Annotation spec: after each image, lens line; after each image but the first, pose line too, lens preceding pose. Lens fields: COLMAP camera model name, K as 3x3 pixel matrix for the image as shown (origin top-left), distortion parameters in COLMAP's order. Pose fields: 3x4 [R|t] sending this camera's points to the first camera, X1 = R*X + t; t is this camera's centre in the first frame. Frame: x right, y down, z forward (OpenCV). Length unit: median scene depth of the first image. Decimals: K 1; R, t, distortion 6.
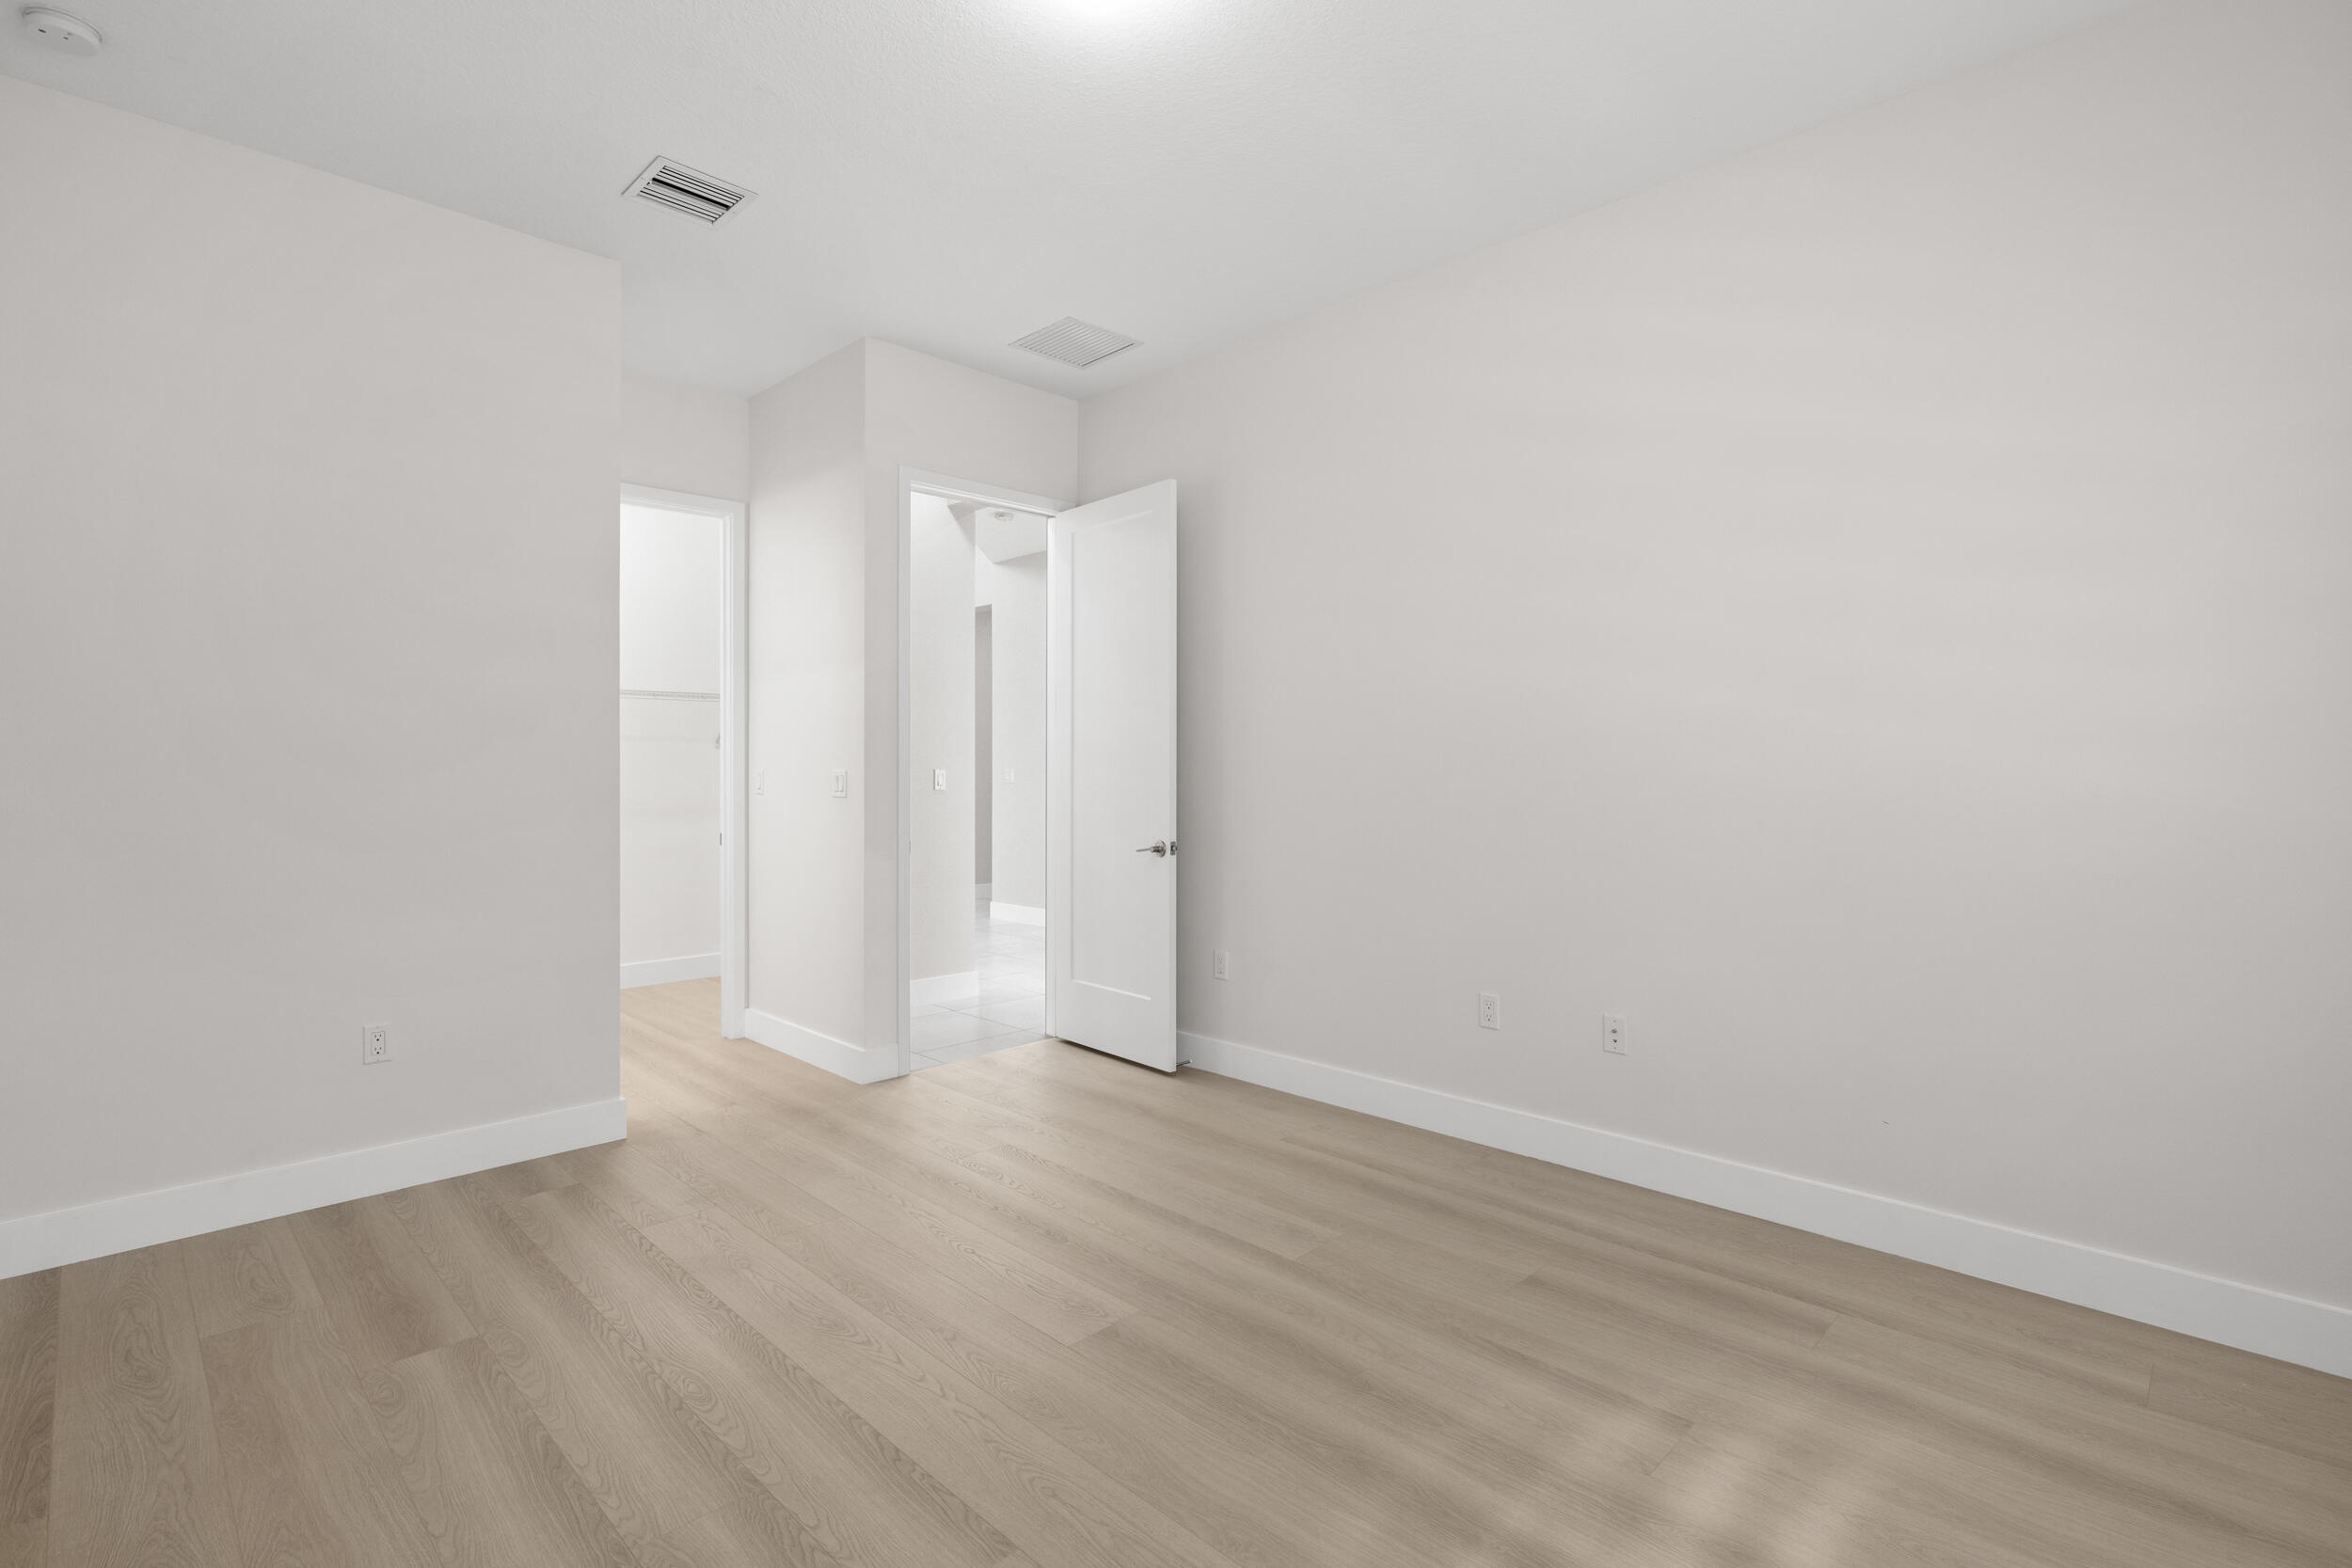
lens RADIAL K [[1106.9, 0, 1167.8], [0, 1106.9, 771.9], [0, 0, 1]] dist [-0.000855, -0.000051]
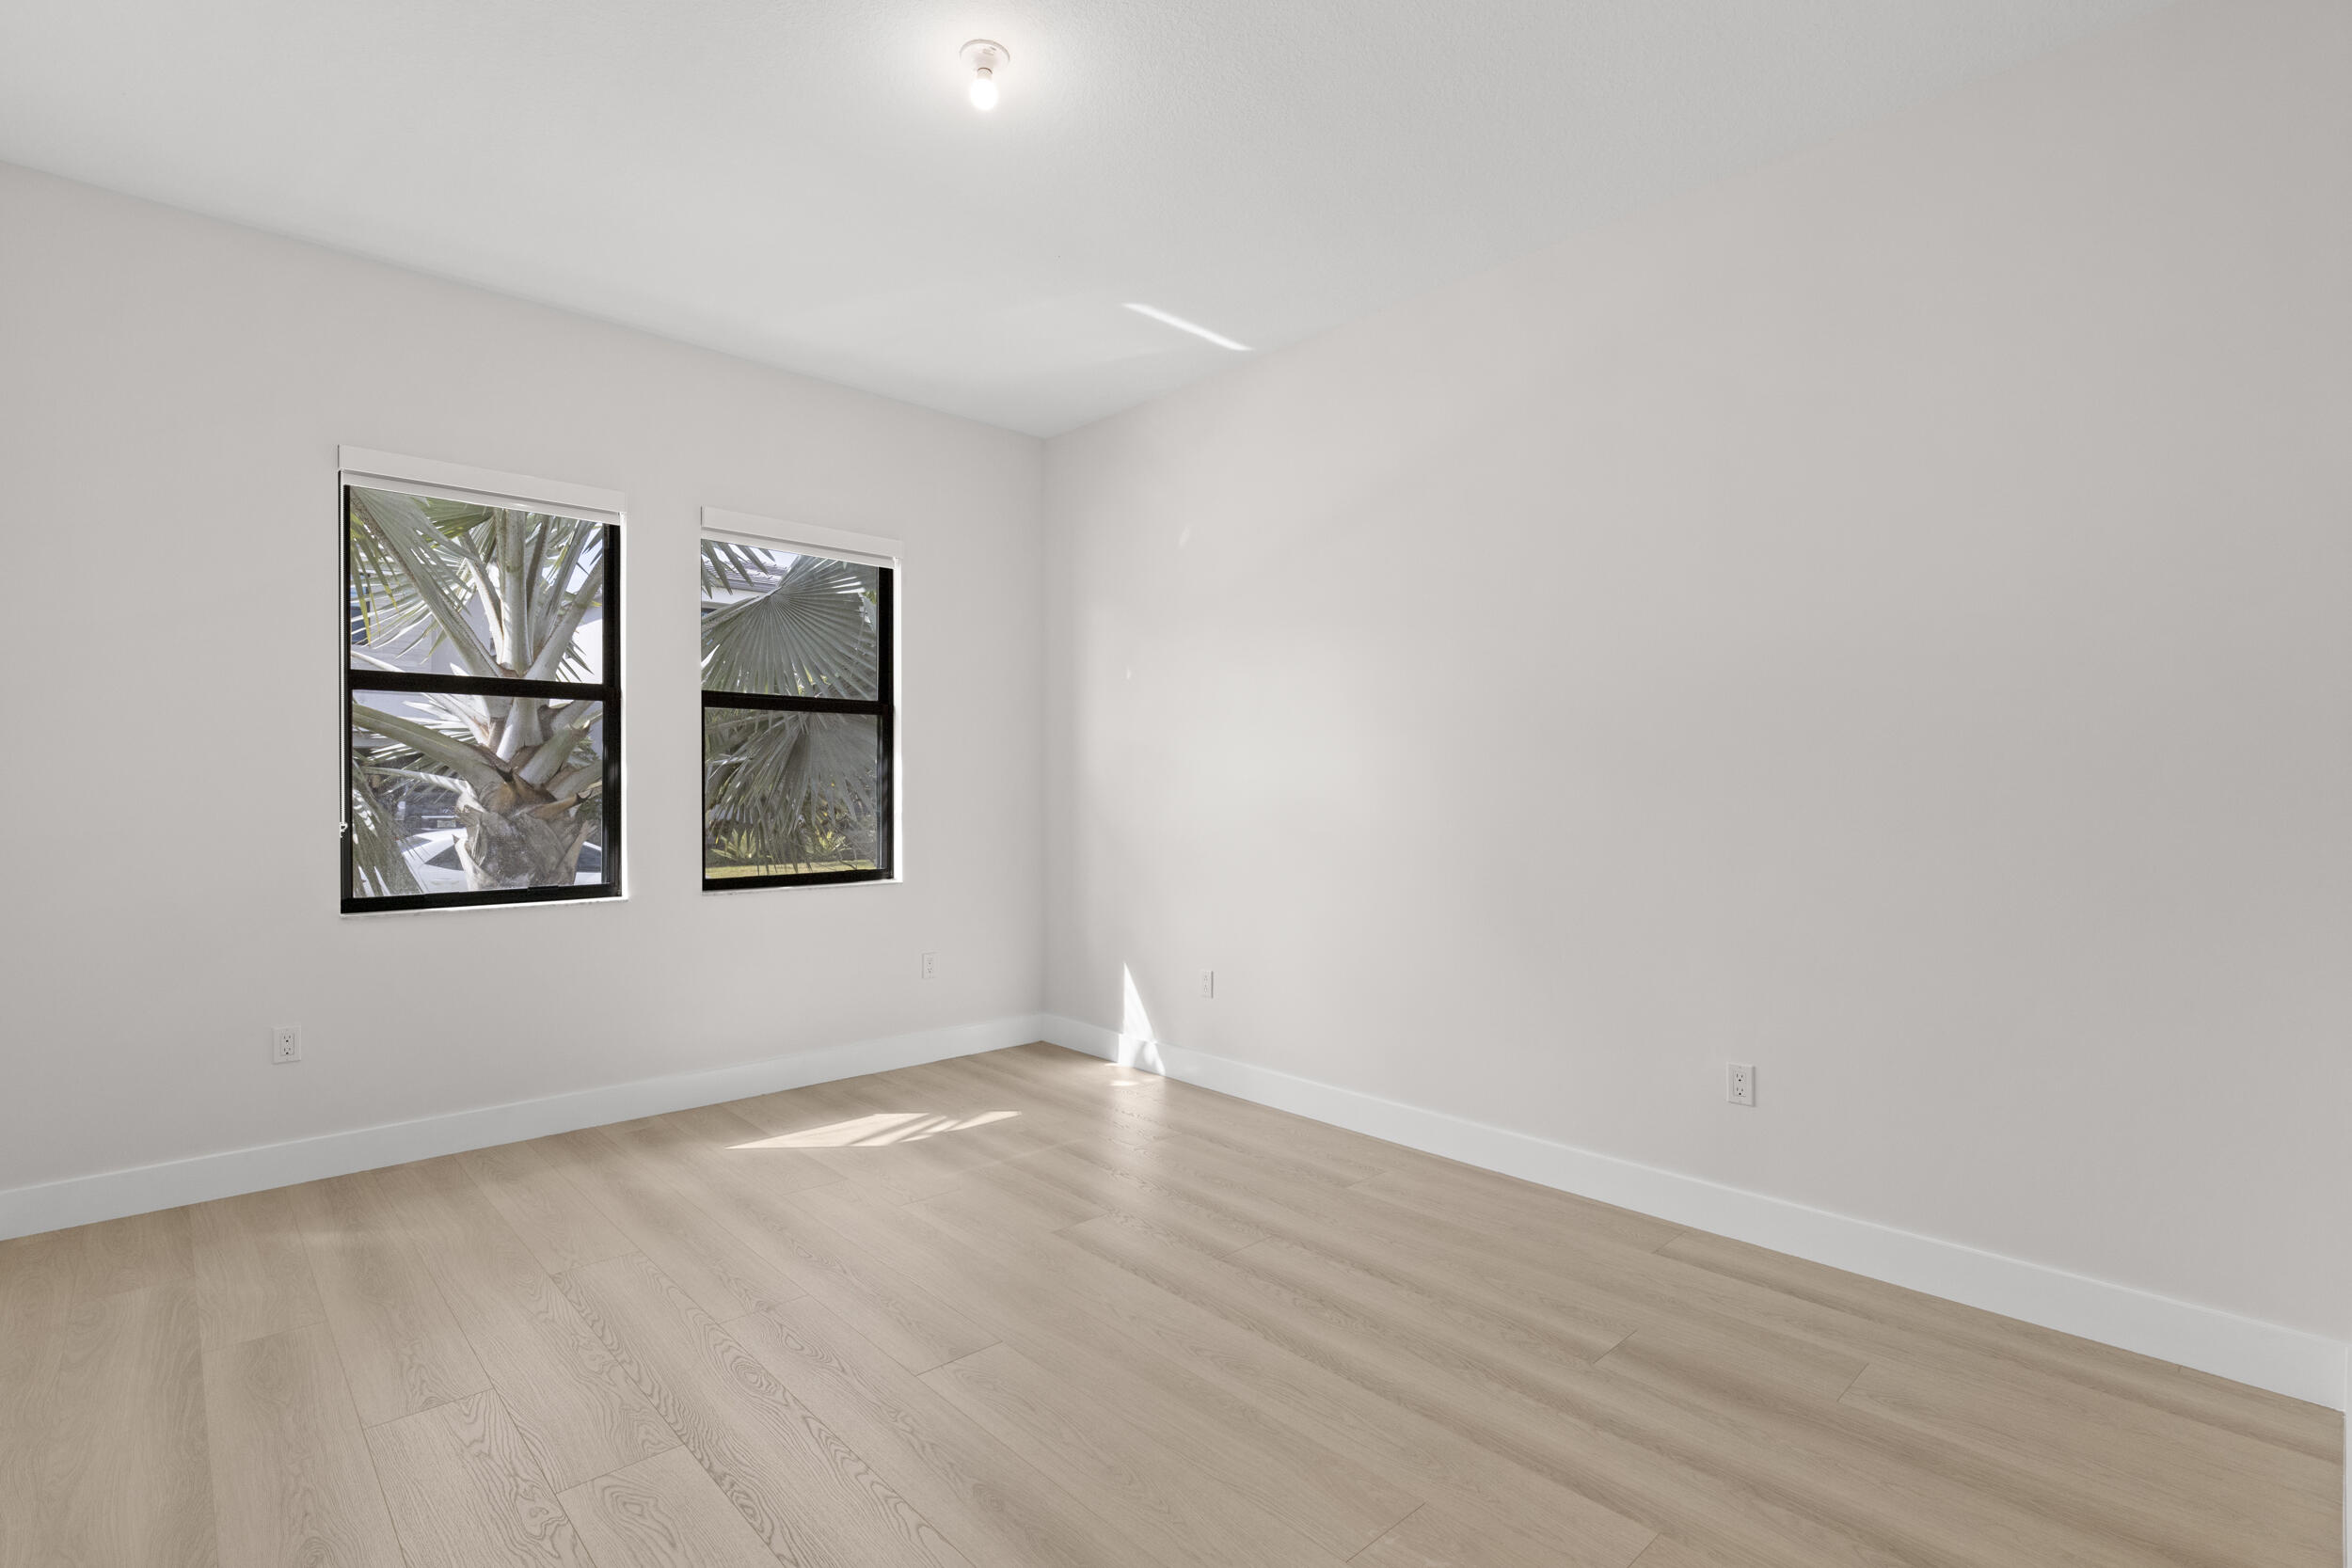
lens RADIAL K [[1106.9, 0, 1167.8], [0, 1106.9, 771.9], [0, 0, 1]] dist [-0.000855, -0.000051]
pose [[-0.999342, 0.000650, 0.036267, -0.280328], [0.000205, 0.999925, -0.012283, -0.006557], [-0.036273, -0.012267, -0.999267, 2.011822]]
